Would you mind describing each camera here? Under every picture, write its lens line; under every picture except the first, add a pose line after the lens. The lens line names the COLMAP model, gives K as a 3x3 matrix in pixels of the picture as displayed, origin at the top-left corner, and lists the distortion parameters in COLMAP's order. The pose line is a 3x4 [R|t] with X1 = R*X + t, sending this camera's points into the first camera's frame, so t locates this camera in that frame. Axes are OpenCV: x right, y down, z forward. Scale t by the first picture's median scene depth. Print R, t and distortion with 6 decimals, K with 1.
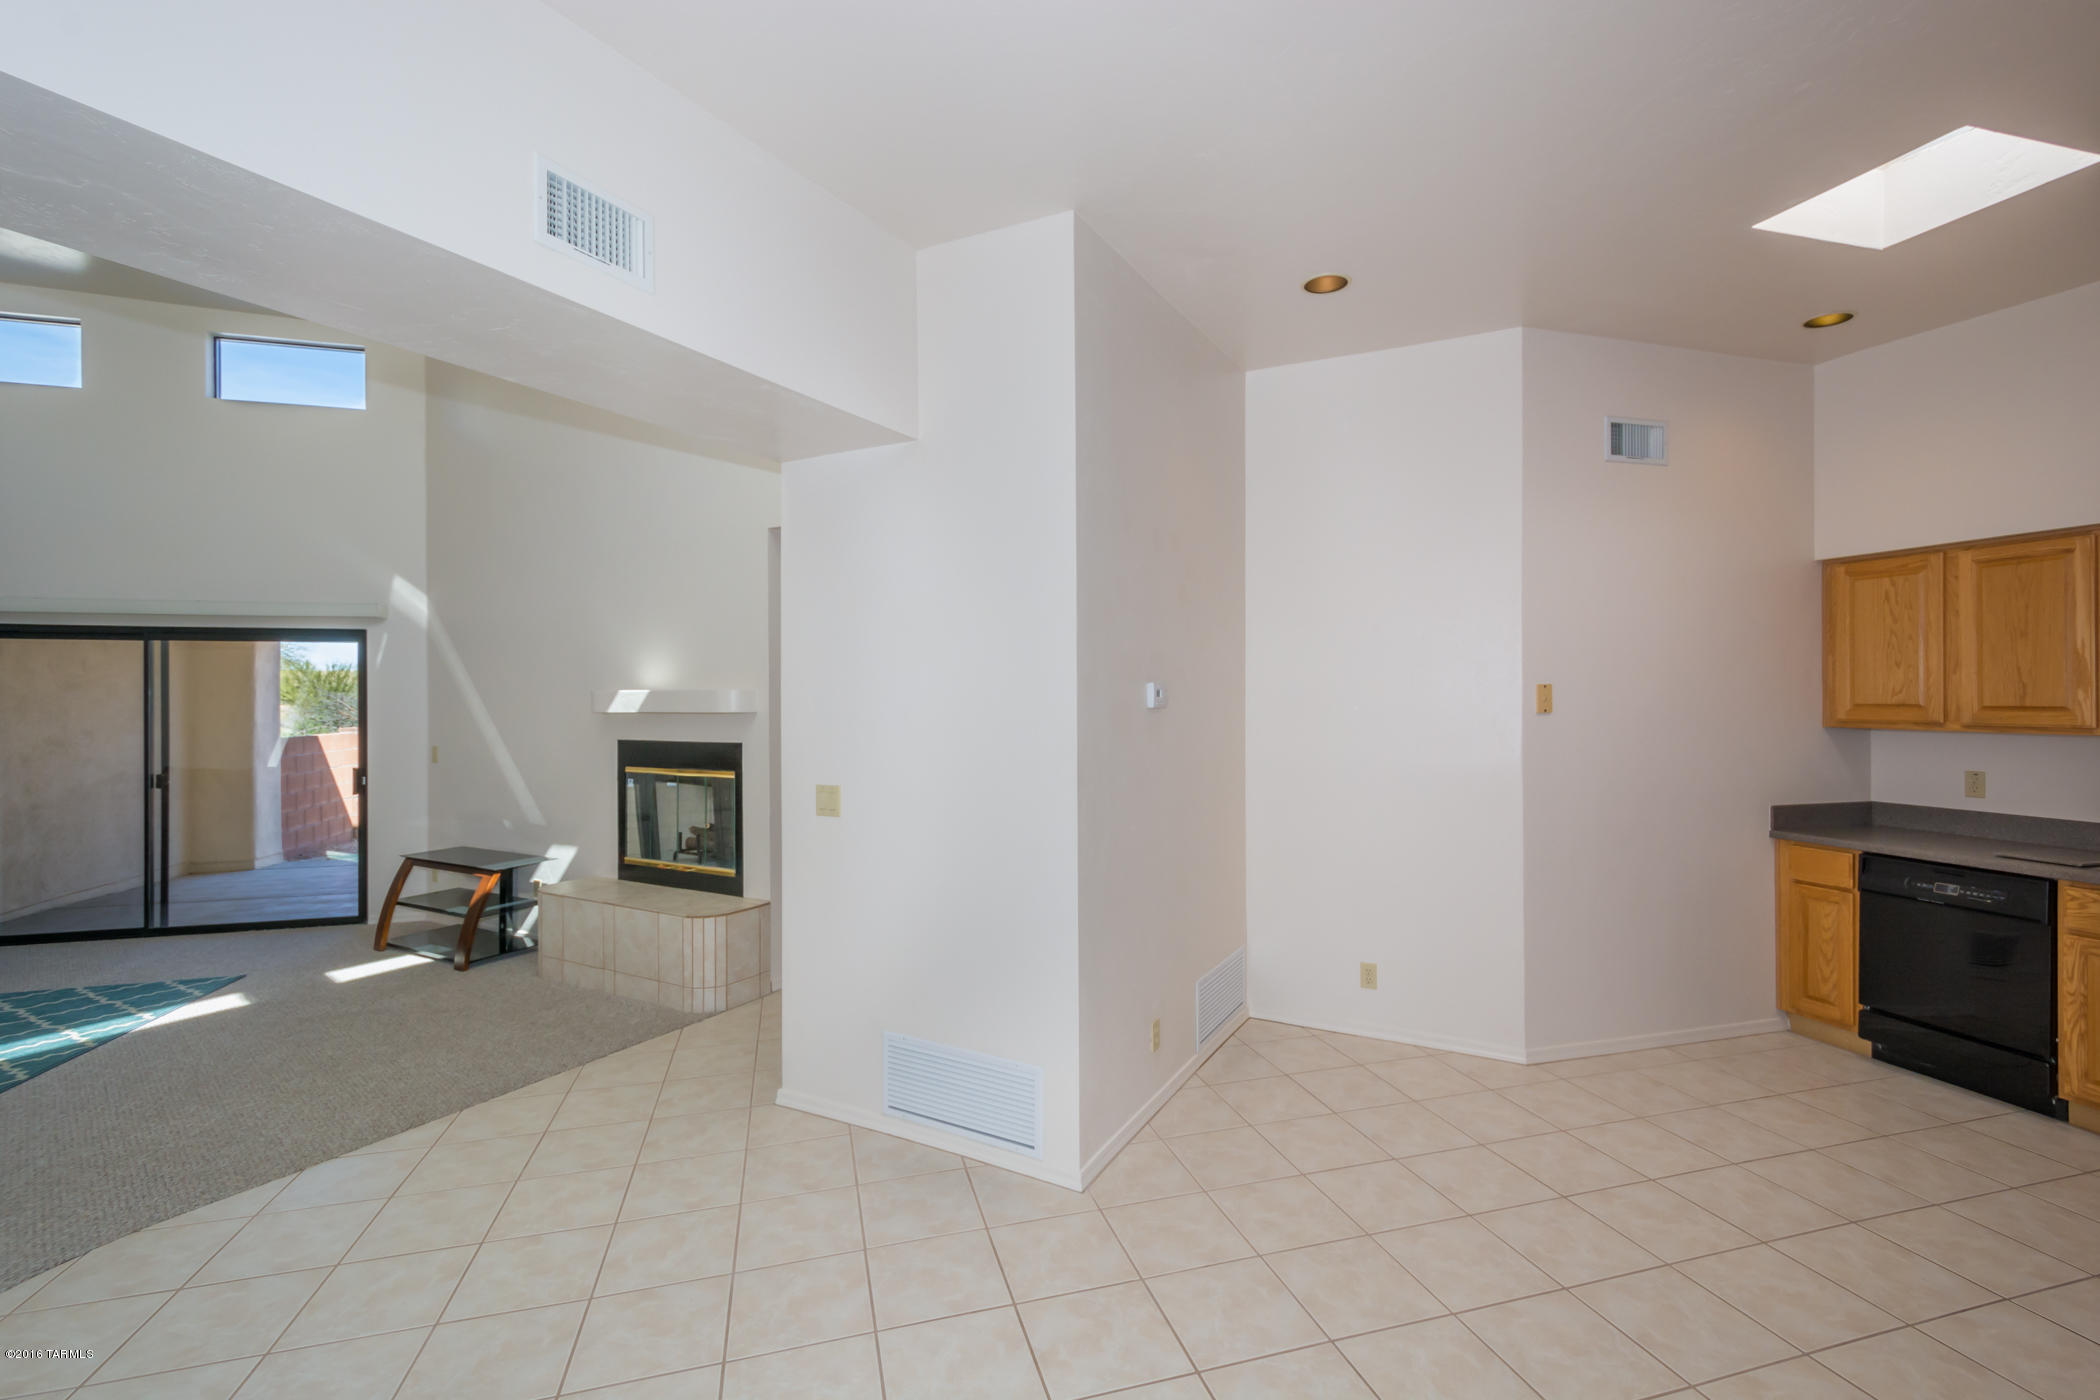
lens RADIAL K [[913.2, 0, 1058.7], [0, 913.2, 699.7], [0, 0, 1]] dist [0.013185, -0.000158]
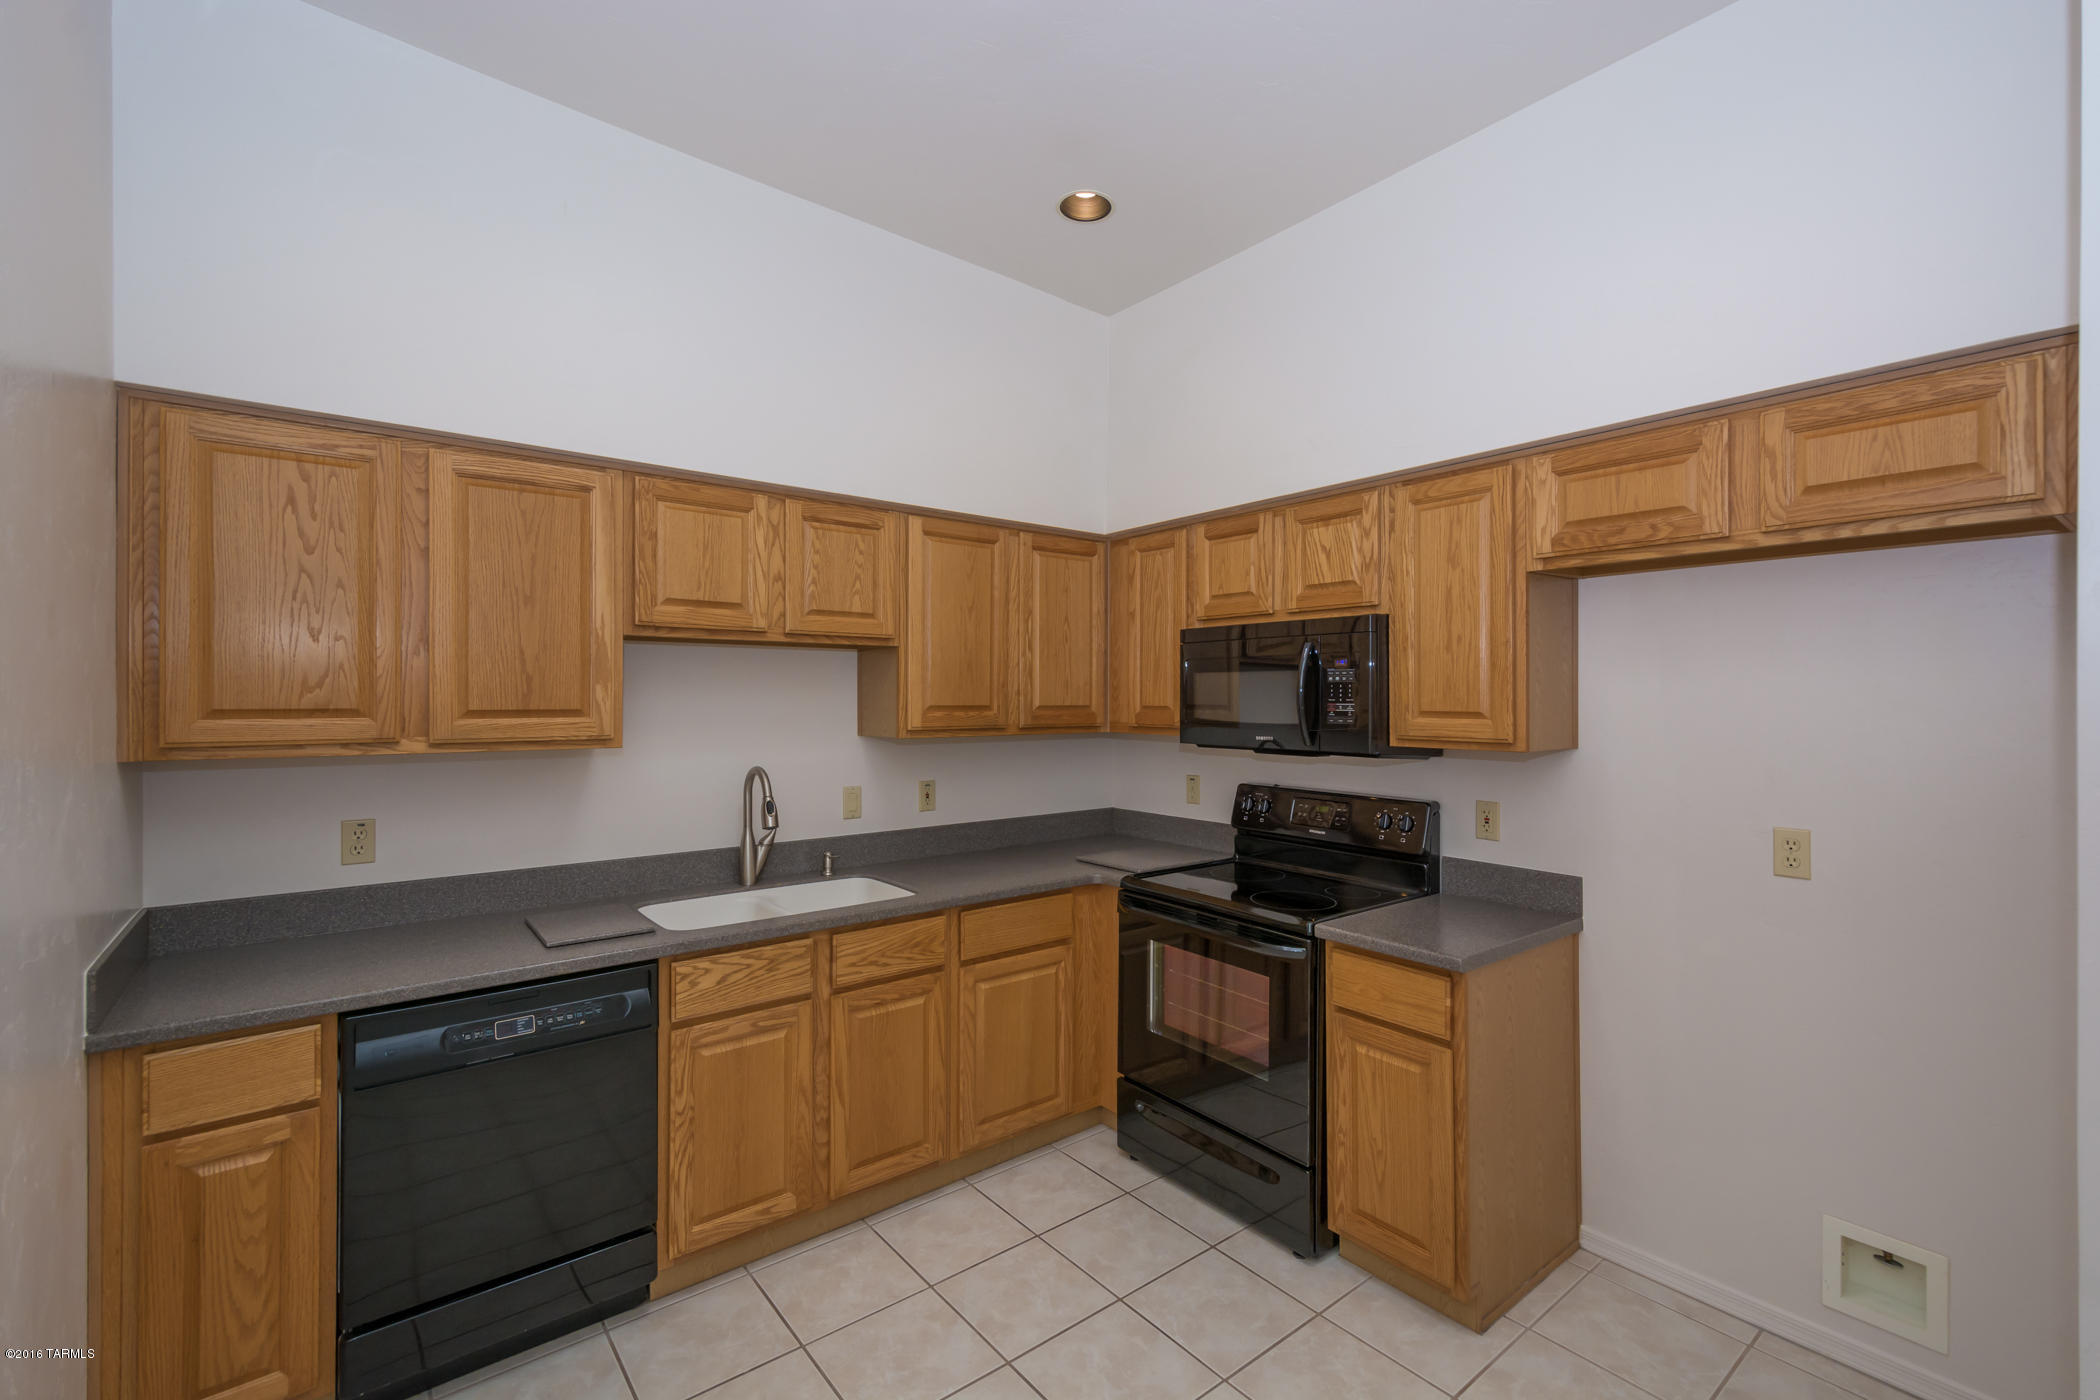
lens RADIAL K [[901.8, 0, 1045.7], [0, 901.8, 701.5], [0, 0, 1]] dist [0.015947, -0.000340]
pose [[-0.381992, 0.000062, 0.924166, 0.270813], [0.002873, 0.999995, 0.001120, 0.000955], [-0.924161, 0.003083, -0.381990, 0.803778]]
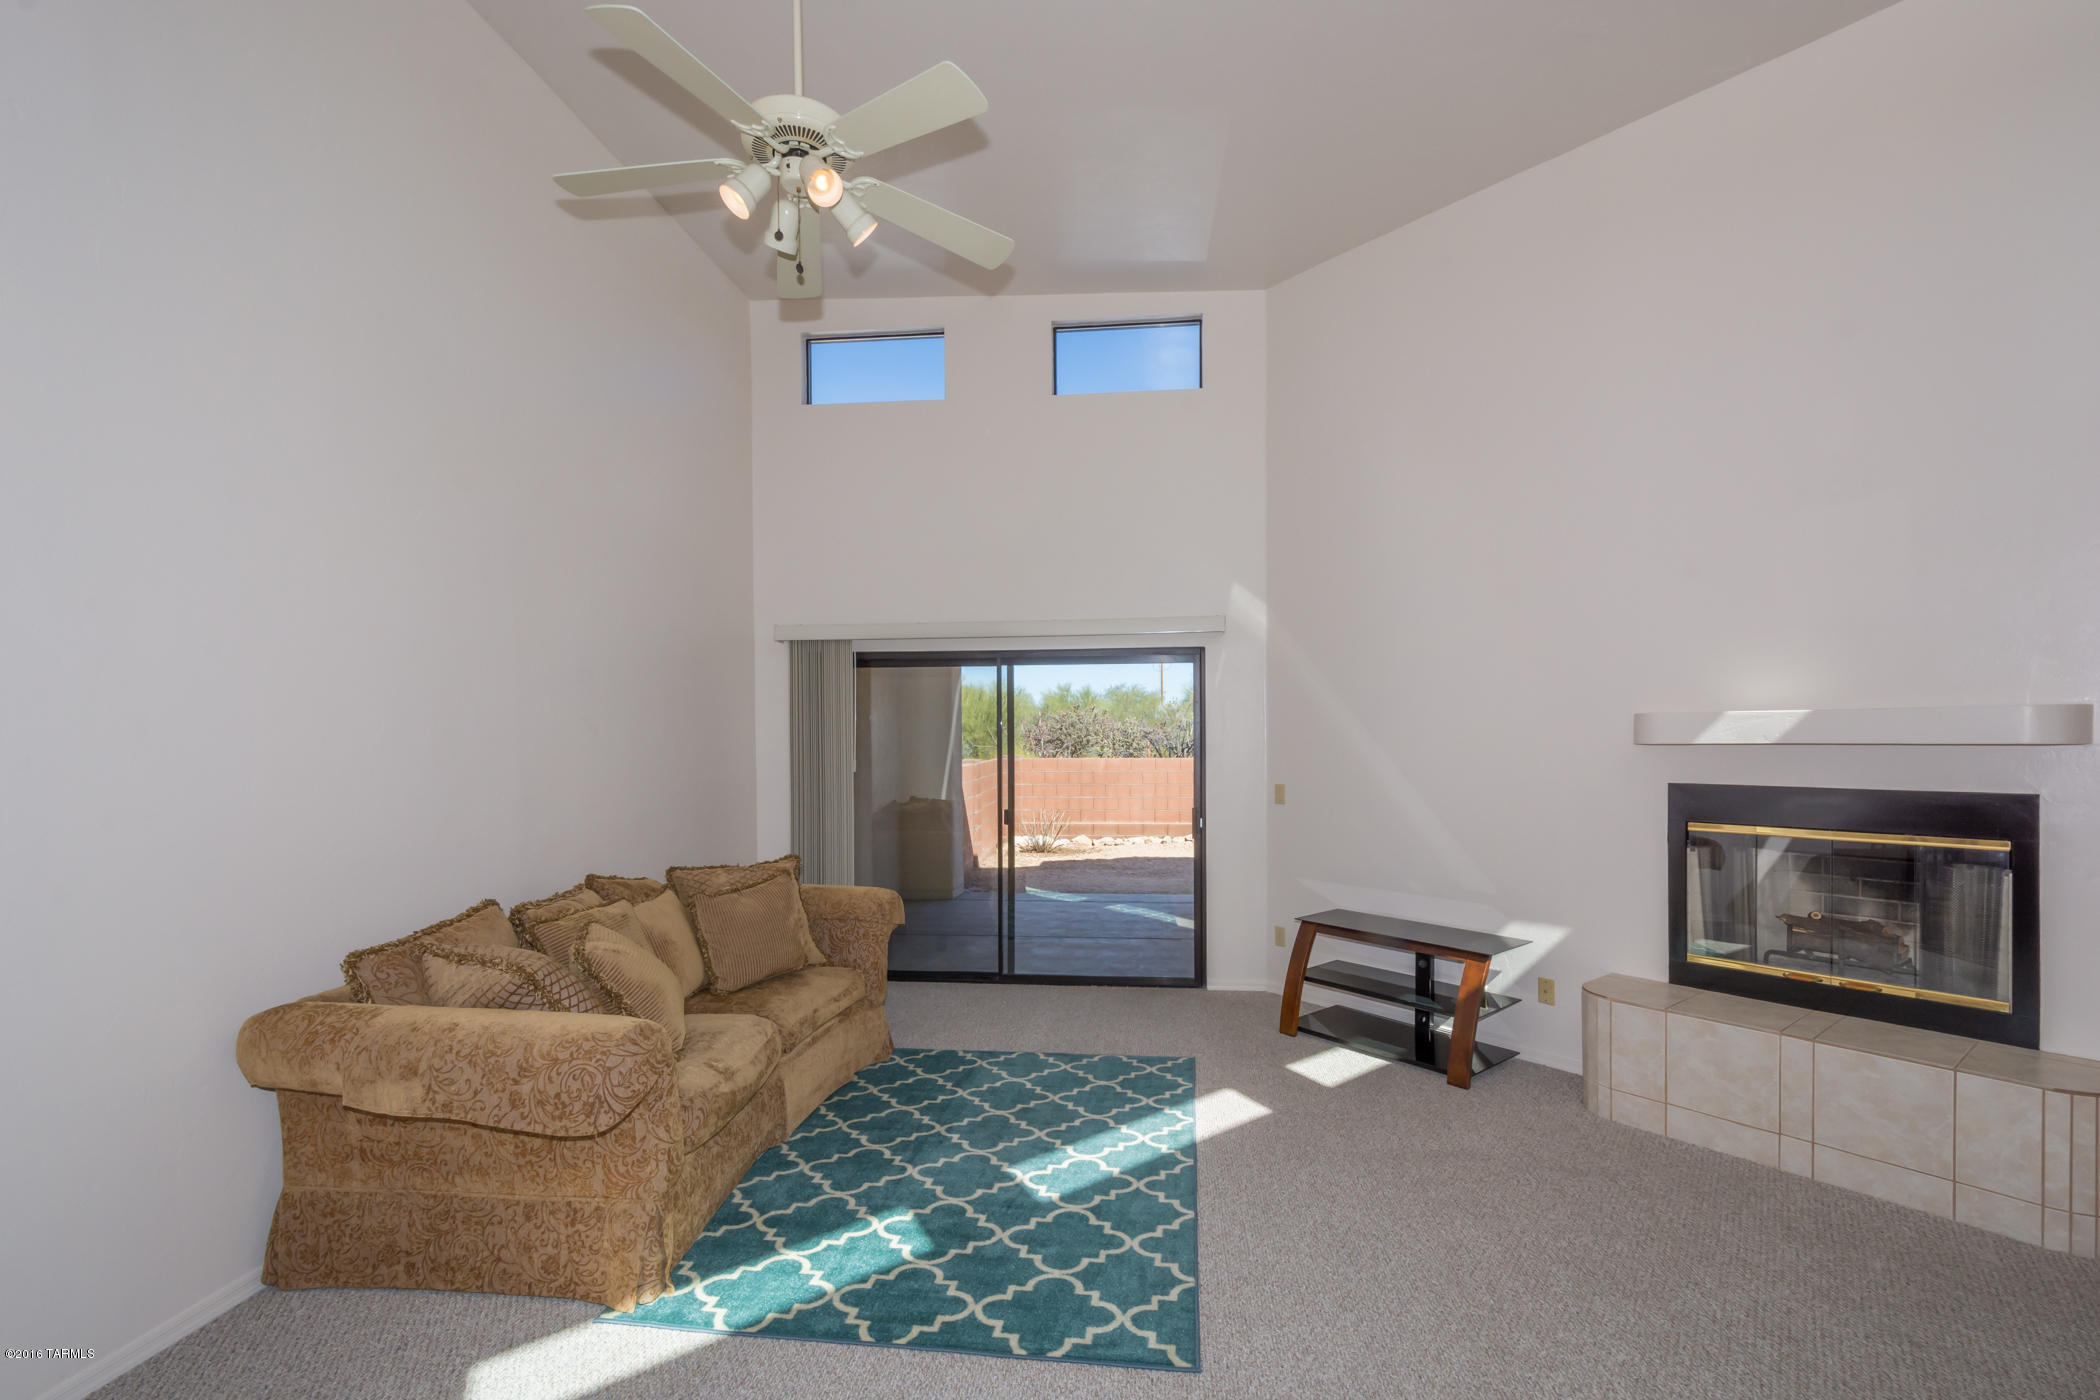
lens RADIAL K [[920.4, 0, 1058.1], [0, 920.4, 761.4], [0, 0, 1]] dist [0.003867, 0.000134]
pose [[0.926593, 0.010942, -0.375907, -0.861910], [-0.001085, 0.999650, 0.026425, 0.012396], [0.376064, -0.024078, 0.926281, 0.239469]]
